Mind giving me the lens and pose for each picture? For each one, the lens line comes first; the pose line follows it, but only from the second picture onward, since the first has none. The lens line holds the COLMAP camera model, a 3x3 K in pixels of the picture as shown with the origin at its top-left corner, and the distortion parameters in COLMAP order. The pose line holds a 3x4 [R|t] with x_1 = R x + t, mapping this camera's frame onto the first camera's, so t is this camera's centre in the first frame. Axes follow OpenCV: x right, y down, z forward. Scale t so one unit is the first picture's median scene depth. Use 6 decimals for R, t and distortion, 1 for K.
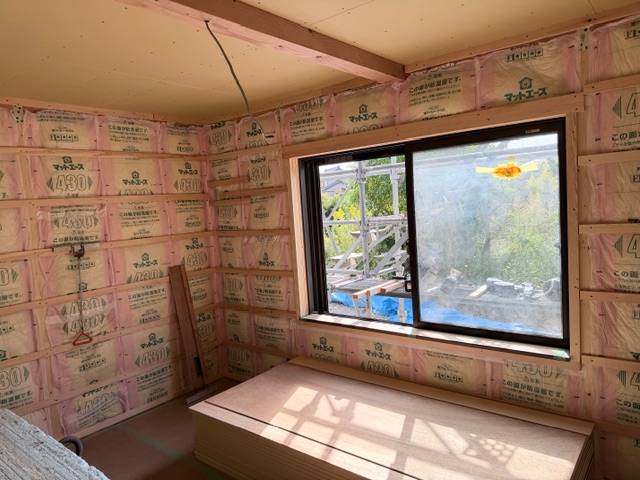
lens RADIAL K [[450.2, 0, 315.4], [0, 450.2, 240.9], [0, 0, 1]] dist [0.121440, -0.192628]
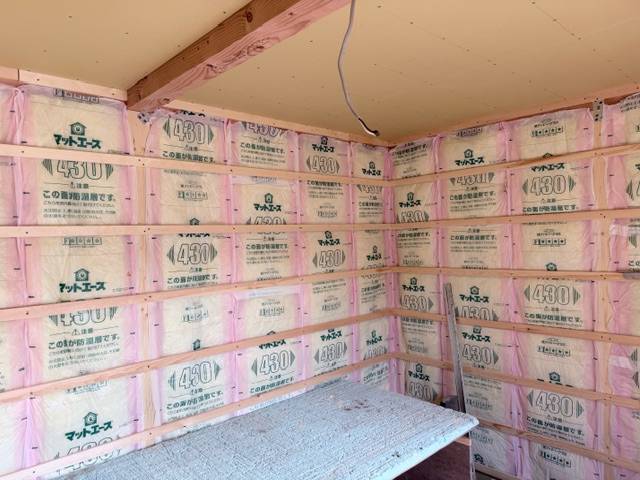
lens RADIAL K [[450.2, 0, 315.4], [0, 450.2, 240.9], [0, 0, 1]] dist [0.121440, -0.192628]
pose [[-0.150673, 0.075578, -0.985690, 0.273170], [-0.040655, 0.995756, 0.082565, -0.080702], [0.987747, 0.052514, -0.146961, 0.592459]]
